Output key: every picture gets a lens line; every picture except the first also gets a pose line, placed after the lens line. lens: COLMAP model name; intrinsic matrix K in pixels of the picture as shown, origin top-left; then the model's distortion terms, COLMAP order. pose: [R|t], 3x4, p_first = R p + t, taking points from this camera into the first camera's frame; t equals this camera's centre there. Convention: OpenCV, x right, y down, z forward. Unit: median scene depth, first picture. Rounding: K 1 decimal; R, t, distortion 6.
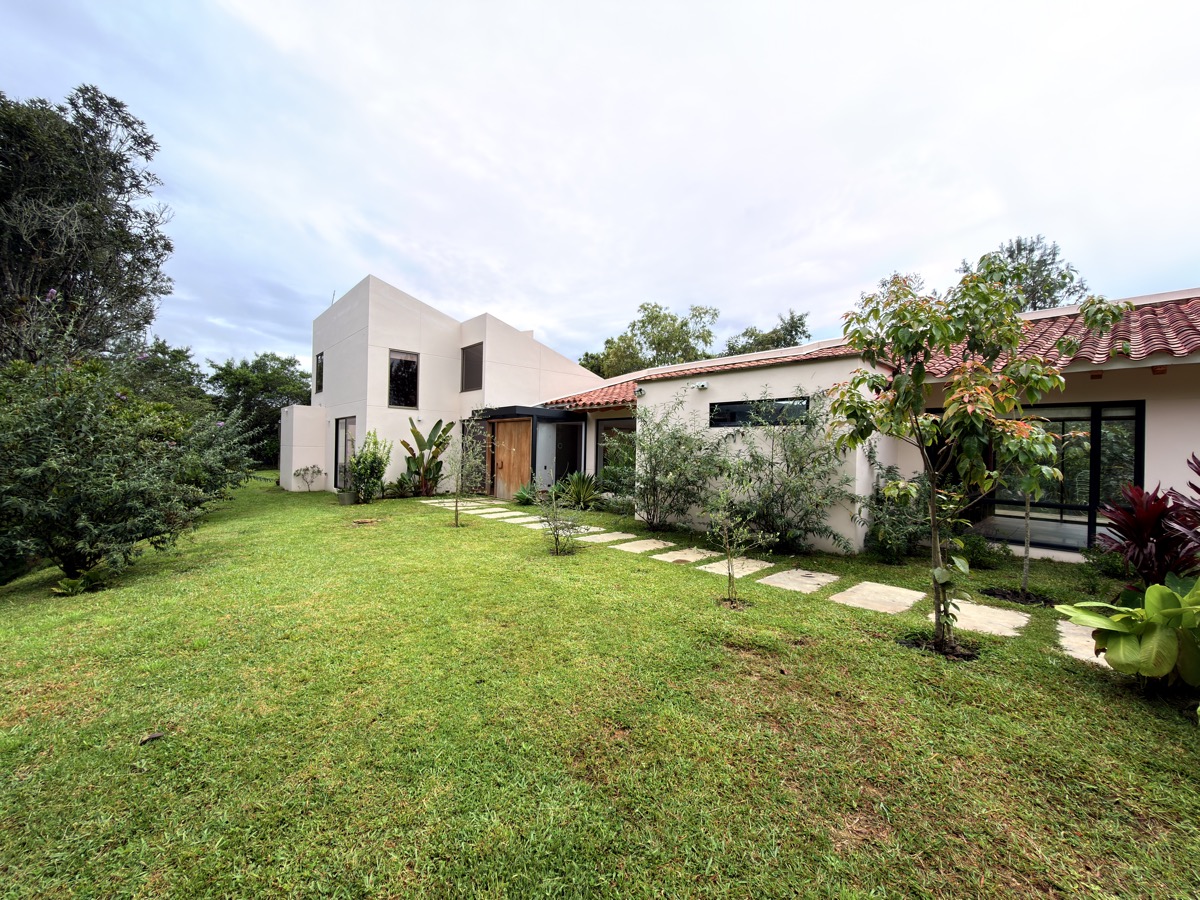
lens RADIAL K [[477.9, 0, 597.9], [0, 477.9, 451.3], [0, 0, 1]] dist [0.000449, 0.000048]
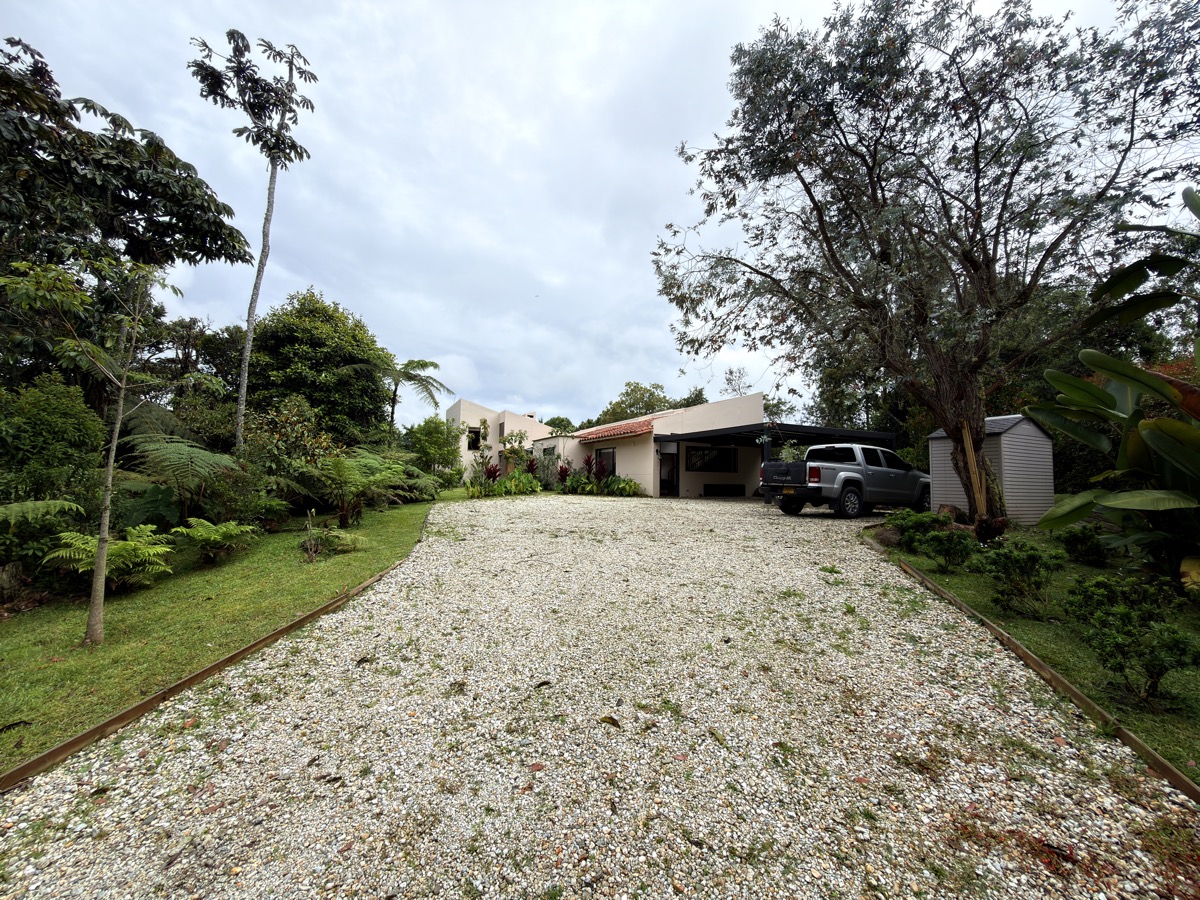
lens RADIAL K [[477.9, 0, 601.7], [0, 477.9, 448.0], [0, 0, 1]] dist [0.000449, 0.000048]
pose [[0.968988, -0.029897, -0.245293, 0.411029], [0.012629, 0.997348, -0.071674, 0.043065], [0.246785, 0.066353, 0.966796, -0.638566]]
